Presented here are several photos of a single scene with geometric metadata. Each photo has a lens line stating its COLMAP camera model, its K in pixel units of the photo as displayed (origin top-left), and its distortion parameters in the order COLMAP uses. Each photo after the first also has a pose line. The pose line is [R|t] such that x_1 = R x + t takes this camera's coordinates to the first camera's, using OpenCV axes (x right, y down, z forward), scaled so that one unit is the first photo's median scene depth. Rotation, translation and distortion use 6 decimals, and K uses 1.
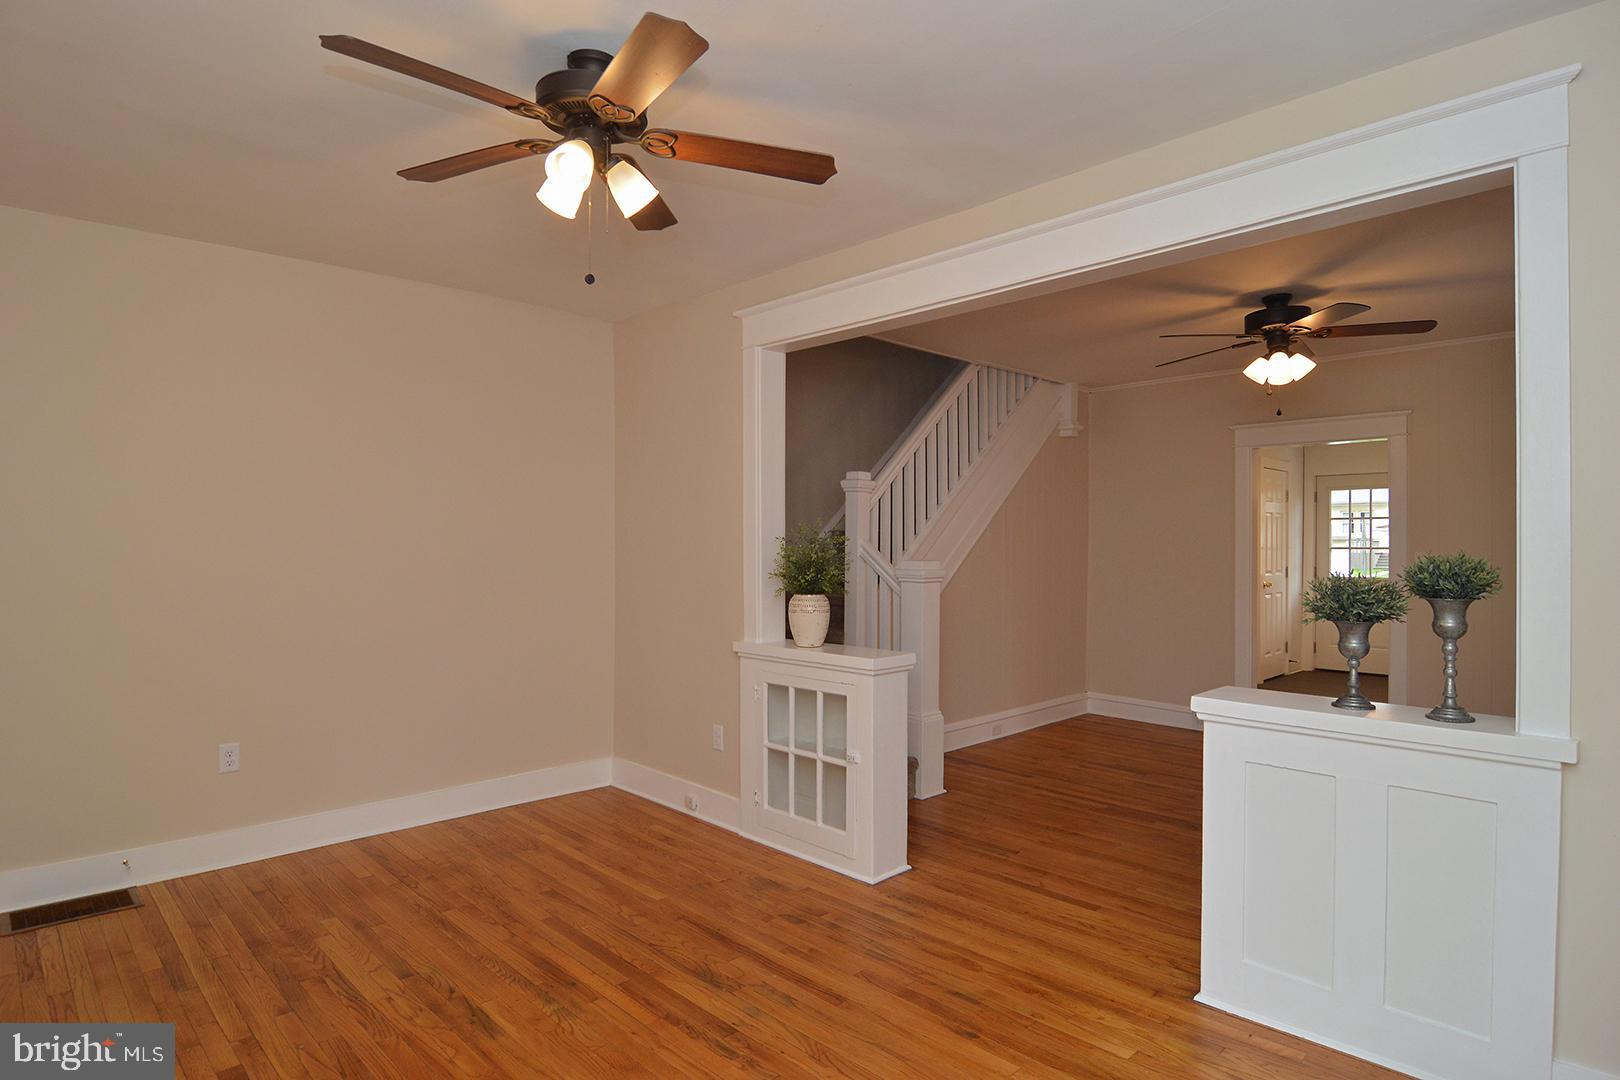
lens RADIAL K [[881.0, 0, 808.9], [0, 881.0, 541.3], [0, 0, 1]] dist [-0.009390, -0.006030]
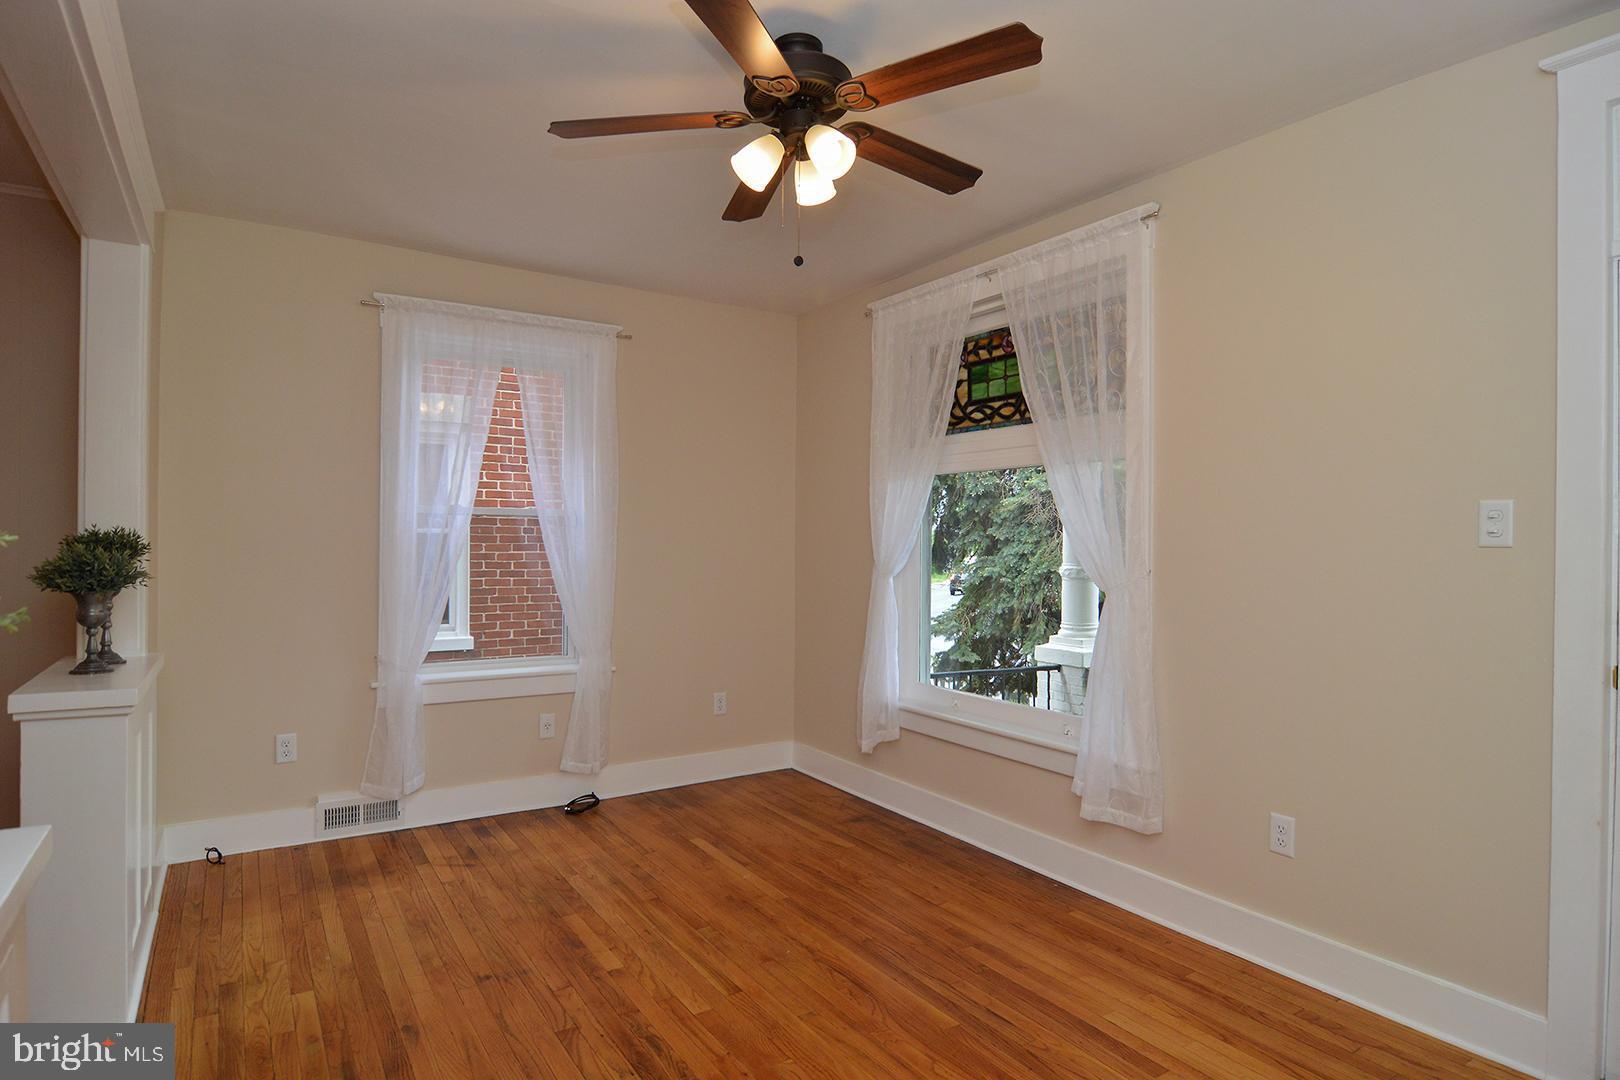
lens RADIAL K [[881.0, 0, 806.9], [0, 881.0, 534.9], [0, 0, 1]] dist [-0.009390, -0.006030]
pose [[-0.980432, -0.009873, 0.196611, -0.333563], [-0.011870, 0.999889, -0.008980, 0.017421], [-0.196500, -0.011138, -0.980440, 1.448354]]
